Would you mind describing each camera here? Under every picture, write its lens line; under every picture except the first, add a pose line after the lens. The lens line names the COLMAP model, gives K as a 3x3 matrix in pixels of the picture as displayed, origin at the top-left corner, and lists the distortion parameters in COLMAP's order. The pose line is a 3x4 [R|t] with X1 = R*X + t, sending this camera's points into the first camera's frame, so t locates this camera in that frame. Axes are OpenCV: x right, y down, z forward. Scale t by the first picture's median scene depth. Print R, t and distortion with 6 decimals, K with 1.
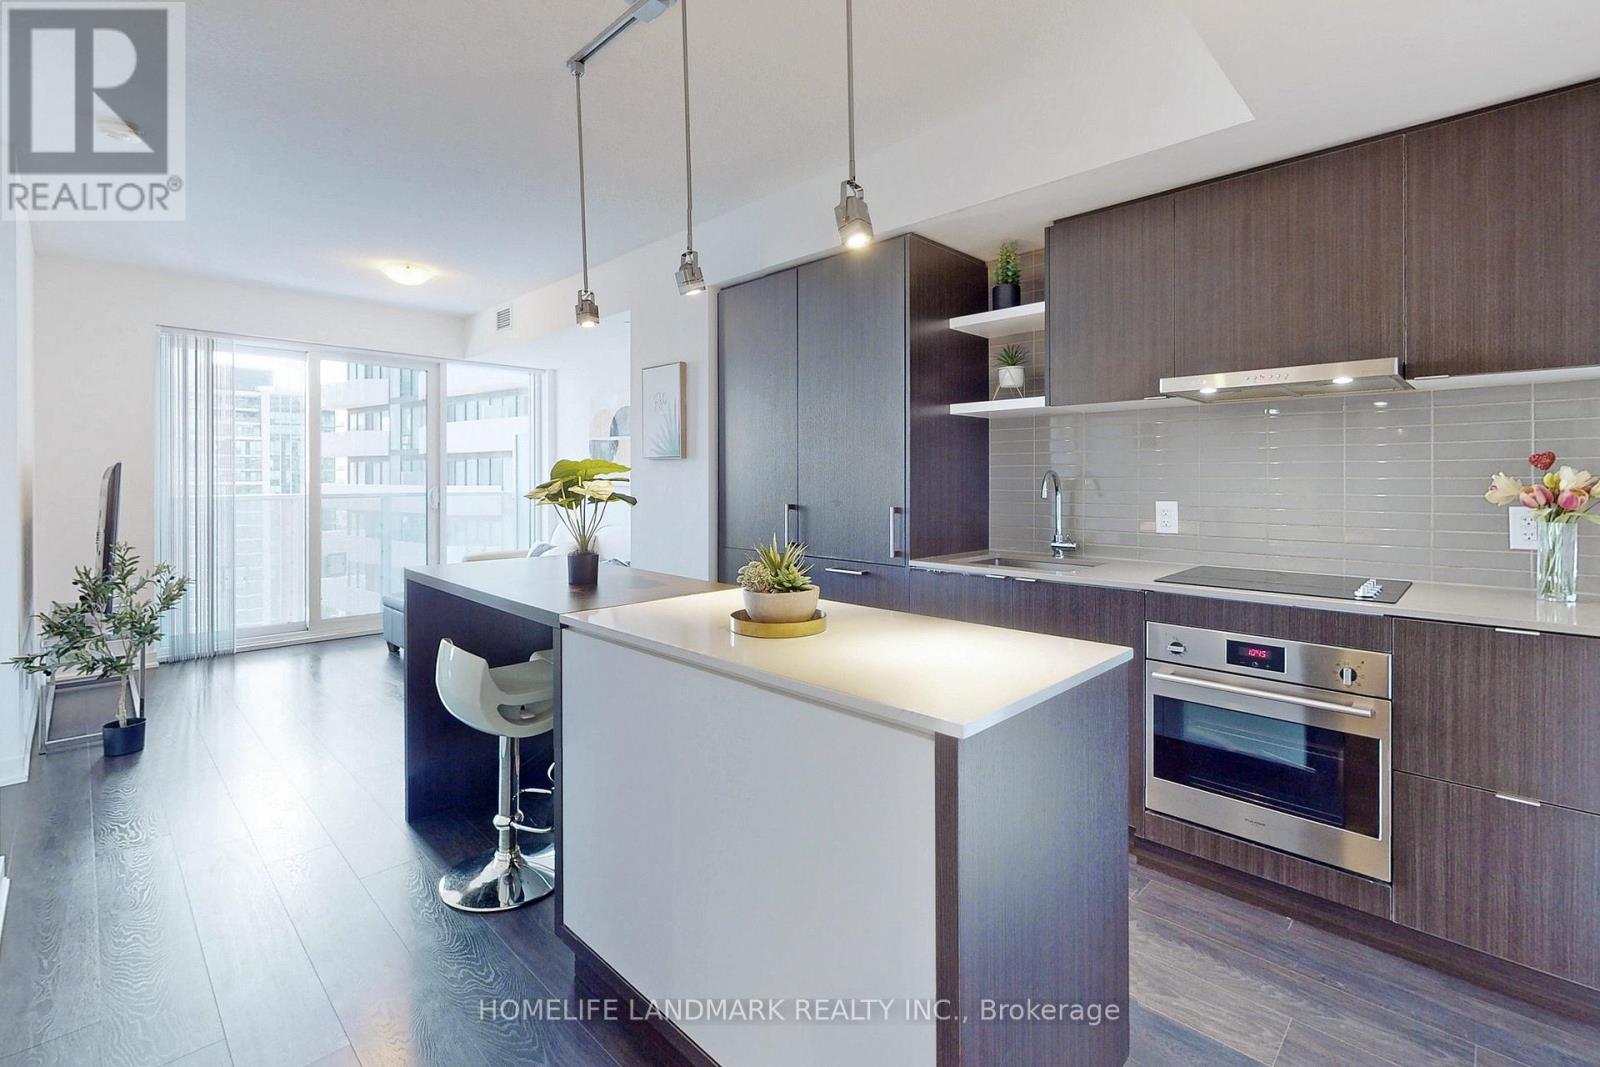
lens RADIAL K [[711.8, 0, 788.1], [0, 711.8, 479.4], [0, 0, 1]] dist [-0.003445, -0.000091]
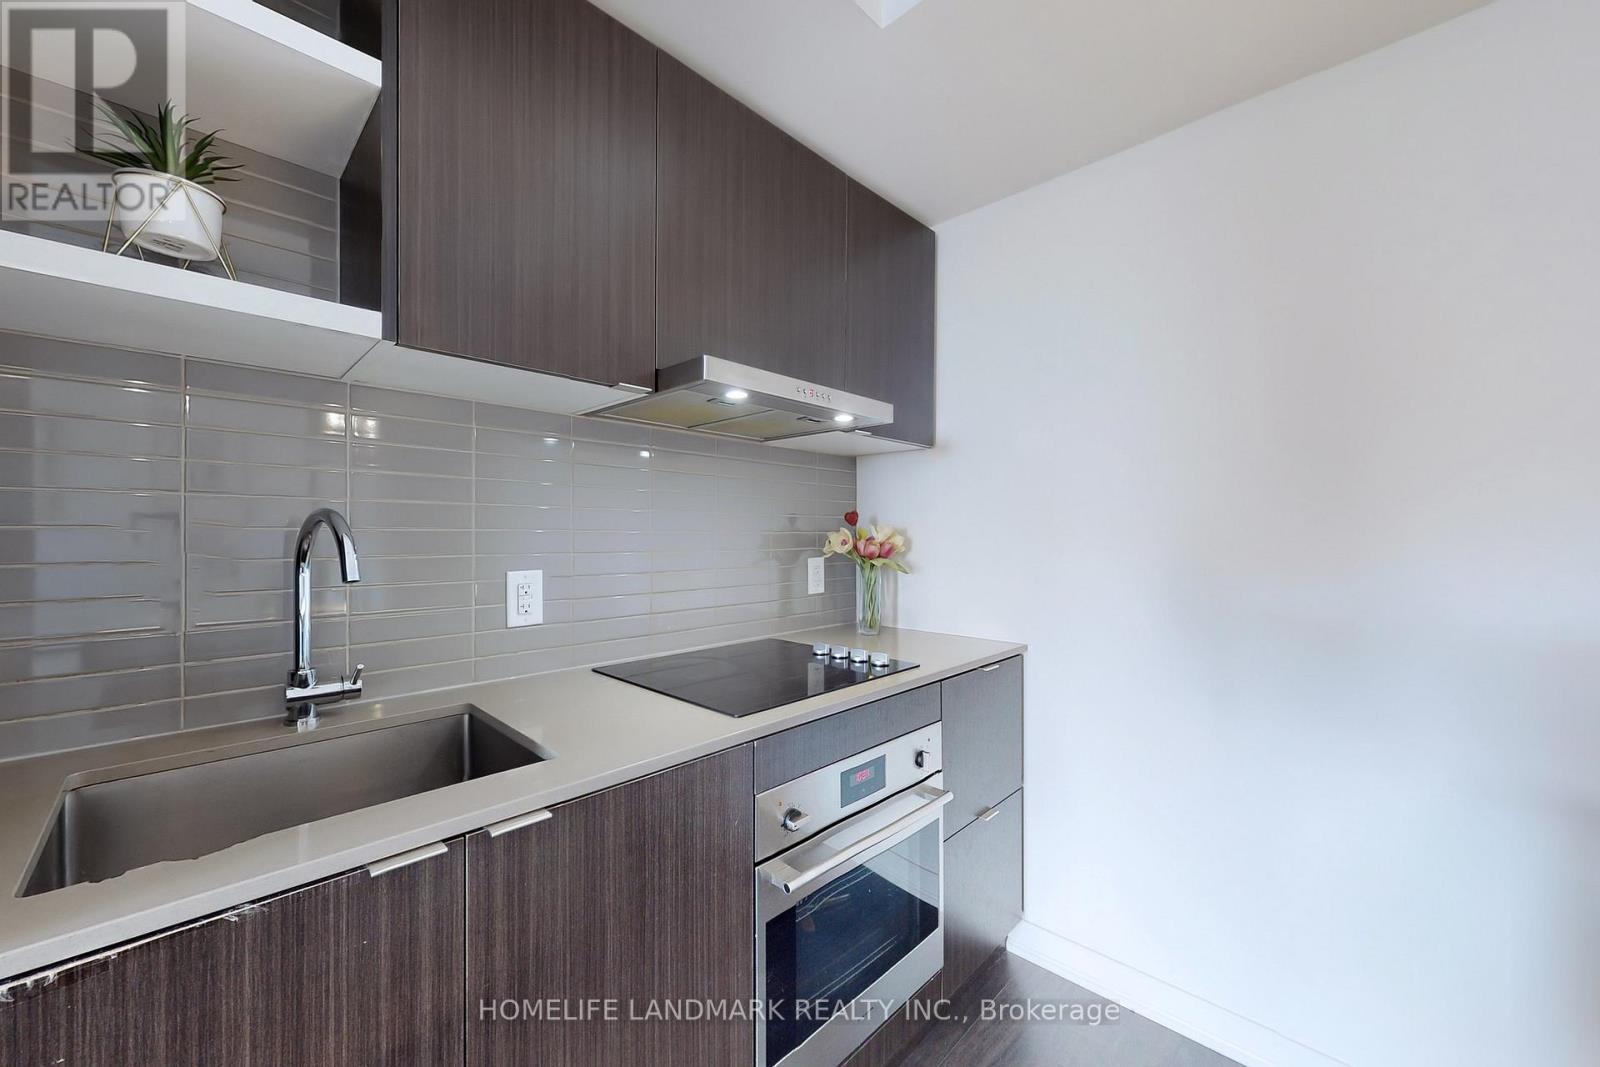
lens RADIAL K [[611.0, 0, 785.1], [0, 611.0, 534.2], [0, 0, 1]] dist [0.003978, 0.000188]
pose [[0.004973, -0.001811, 0.999986, 0.040641], [0.001319, 0.999998, 0.001805, 0.001239], [-0.999987, 0.001310, 0.004975, 0.917650]]
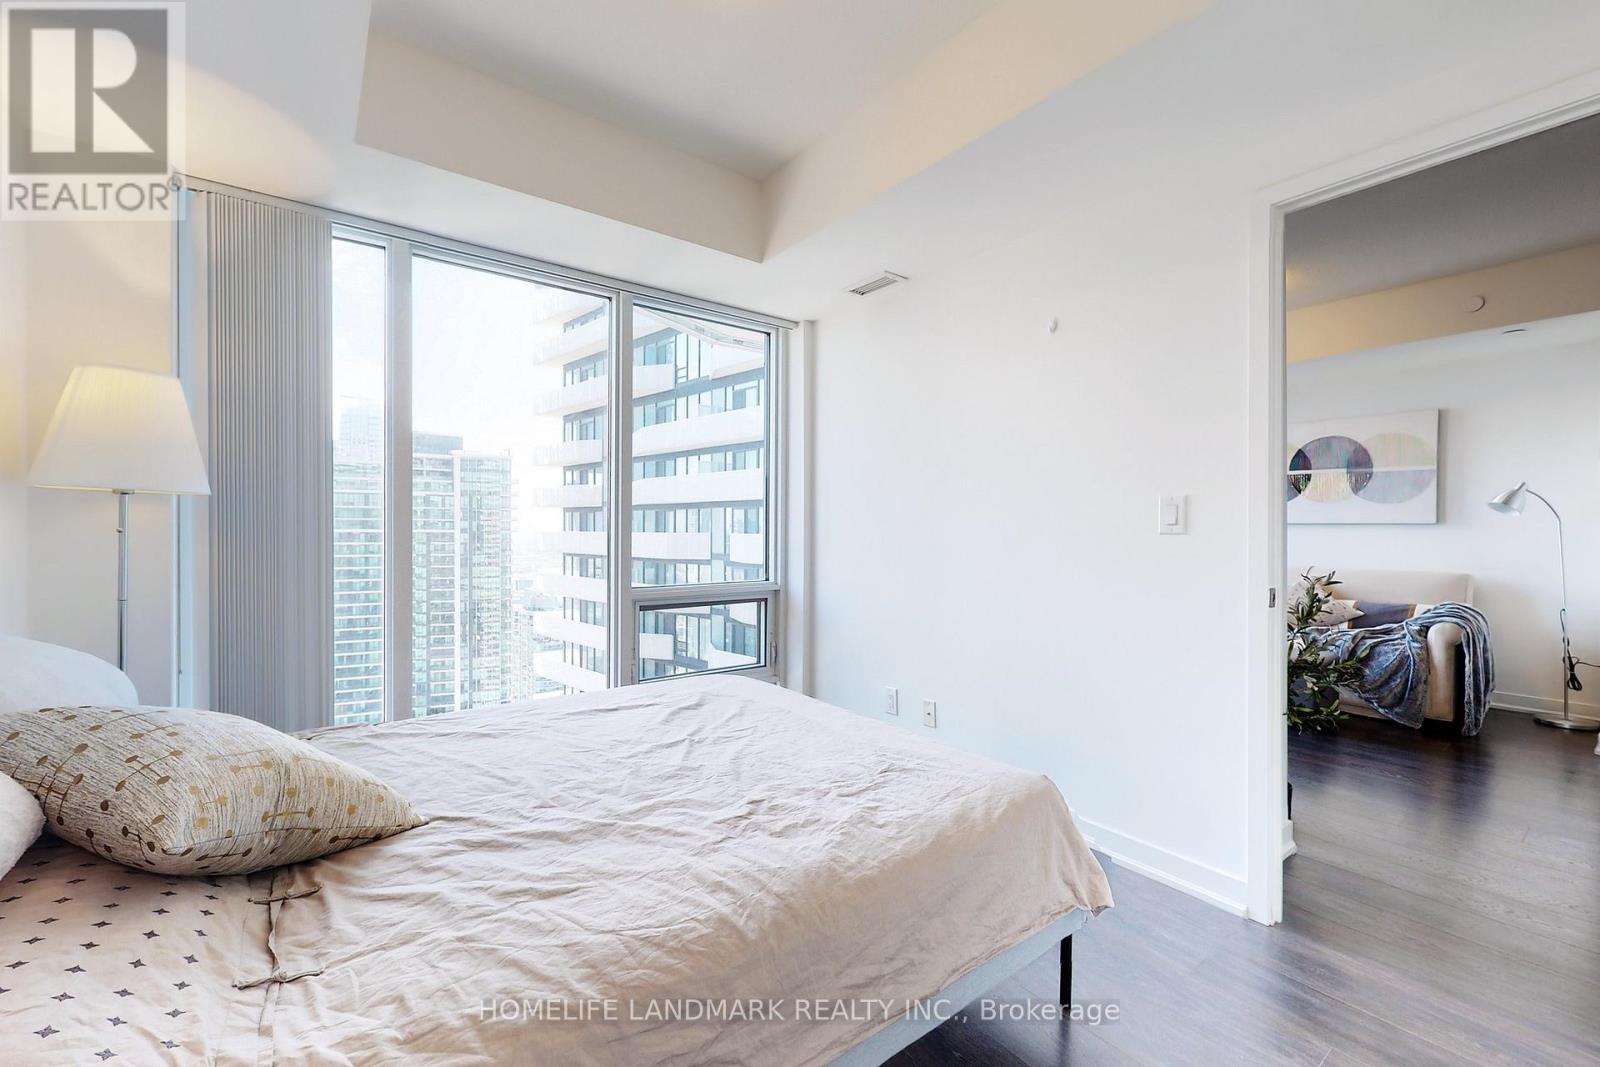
lens RADIAL K [[648.6, 0, 777.8], [0, 648.6, 533.6], [0, 0, 1]] dist [0.001740, 0.000694]
pose [[0.988313, 0.005531, -0.152340, -1.893010], [-0.004786, 0.999975, 0.005256, 0.048791], [0.152366, -0.004465, 0.988314, 0.162486]]
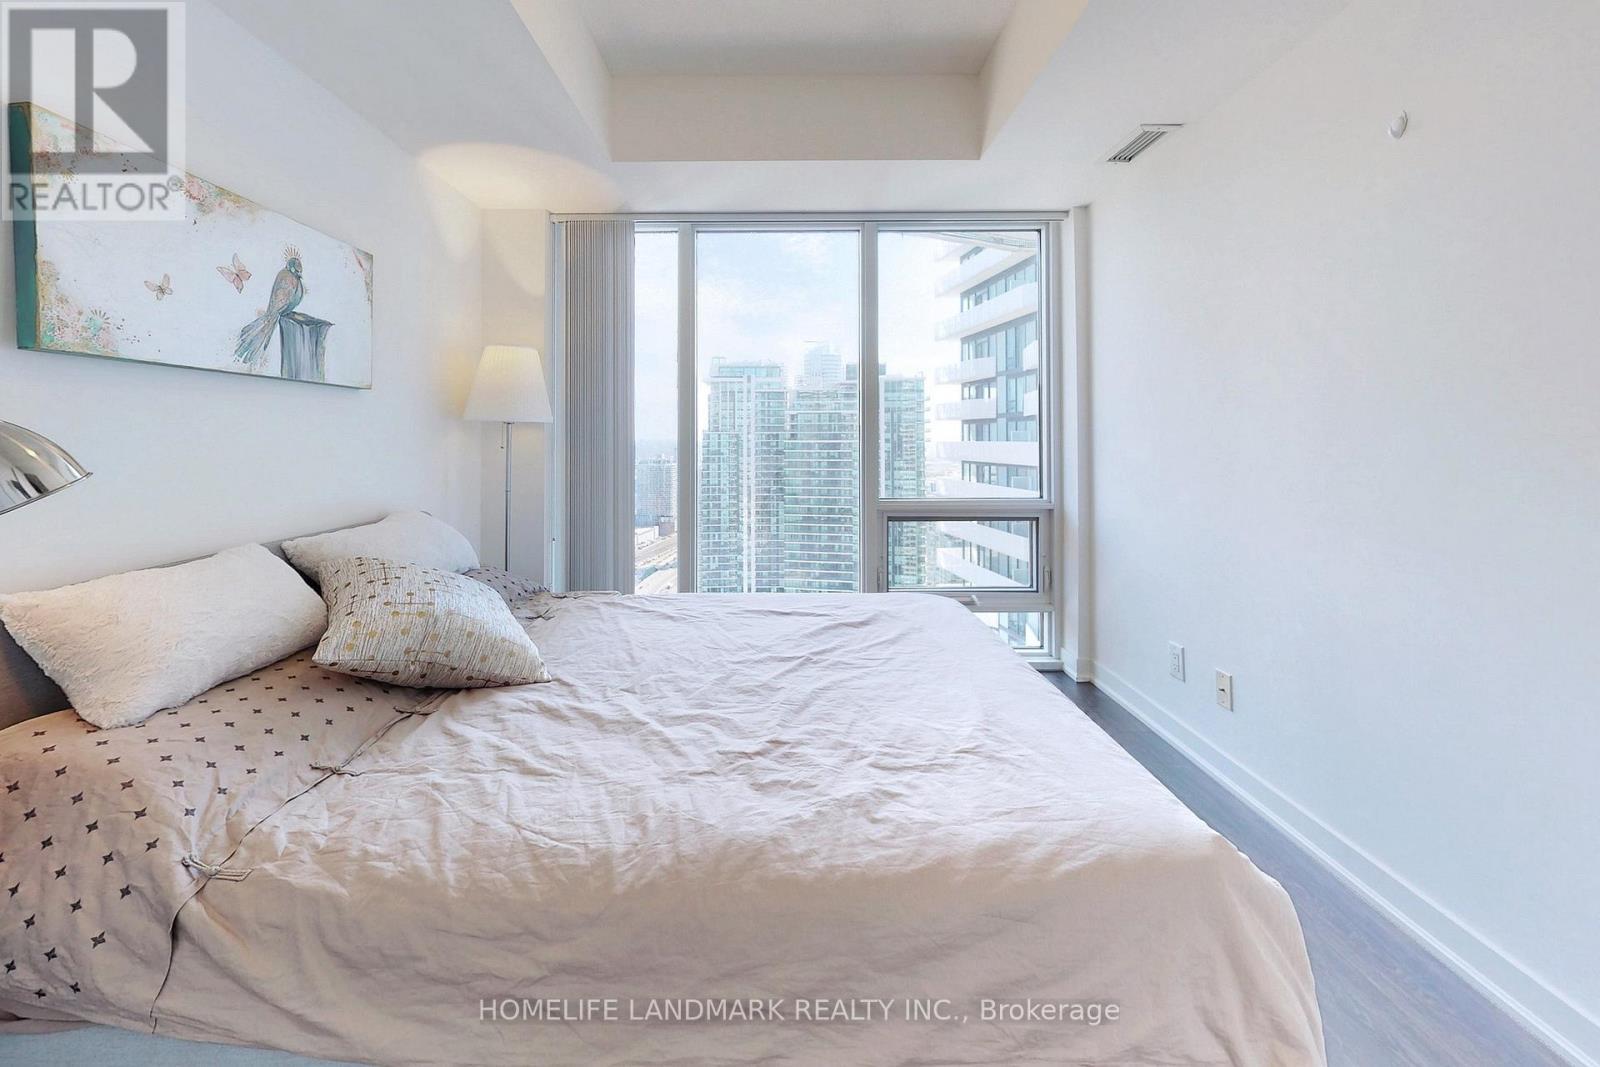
lens RADIAL K [[581.6, 0, 783.9], [0, 581.6, 429.7], [0, 0, 1]] dist [0.000557, 0.000167]
pose [[0.708333, -0.012129, -0.705774, -1.691238], [0.000987, 0.999868, -0.016193, 0.040931], [0.705877, 0.010773, 0.708252, 0.352247]]
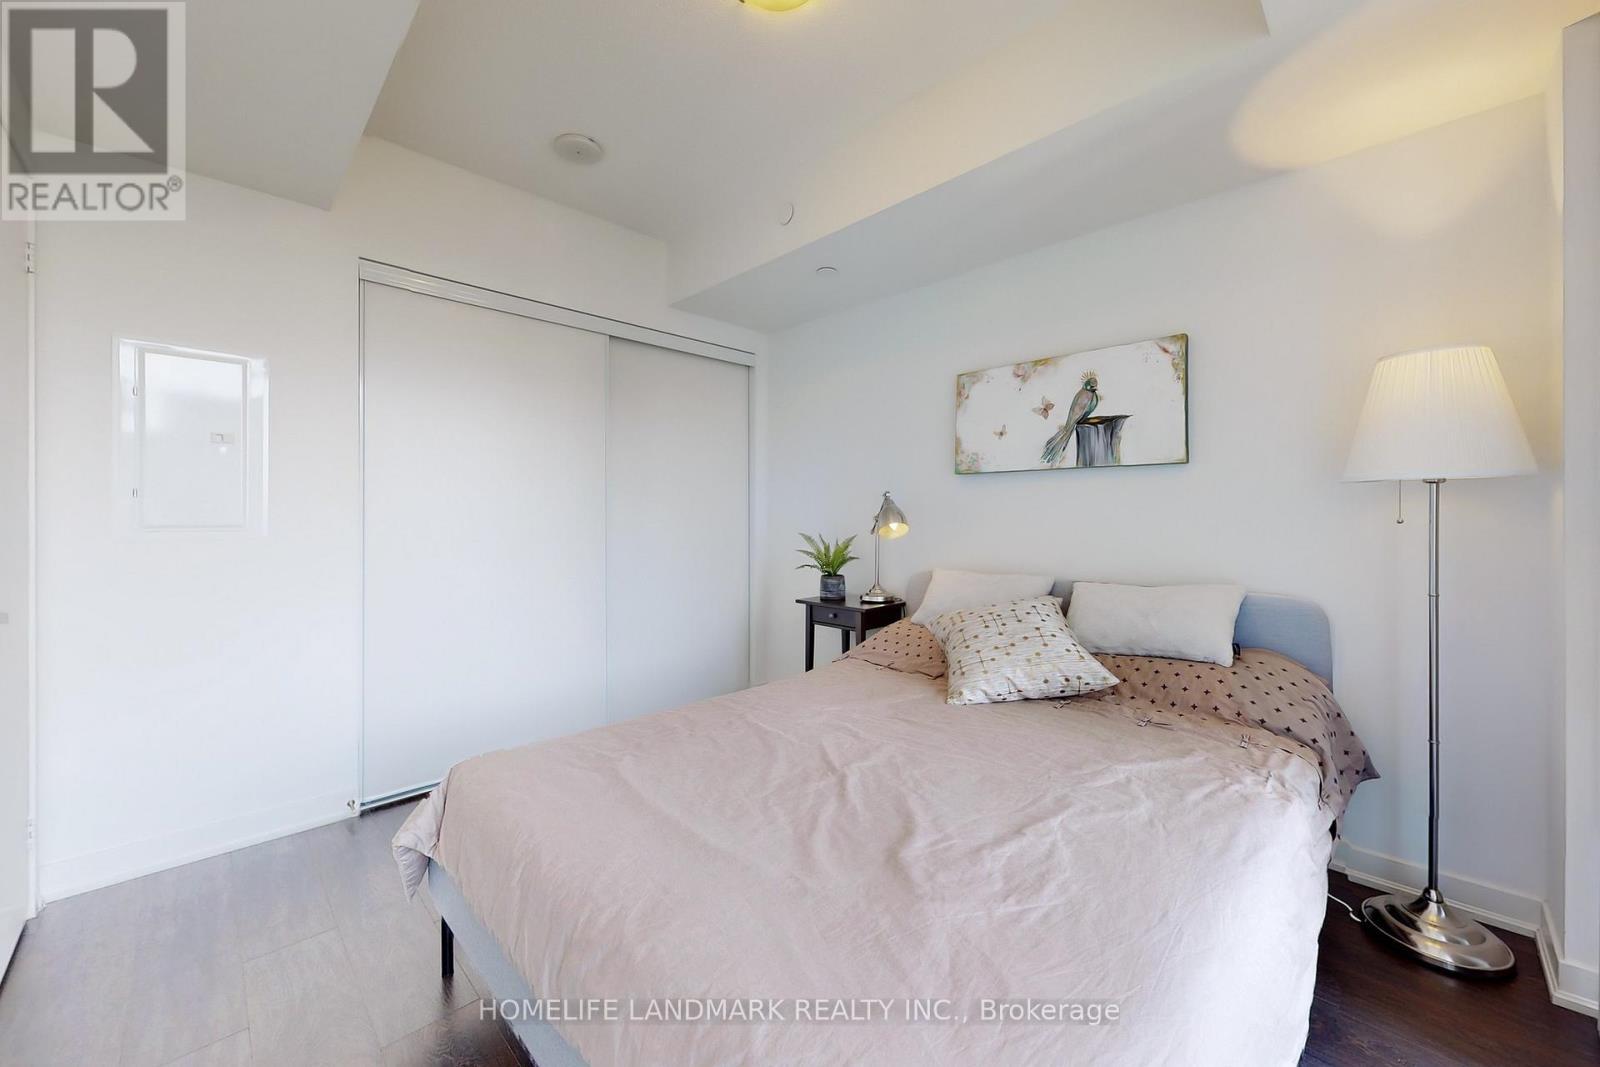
lens RADIAL K [[611.0, 0, 791.4], [0, 611.0, 512.9], [0, 0, 1]] dist [0.003978, 0.000188]
pose [[-0.999984, -0.001422, 0.005539, -2.041062], [-0.001433, 0.999997, -0.001928, 0.046300], [-0.005536, -0.001936, -0.999983, 1.256603]]
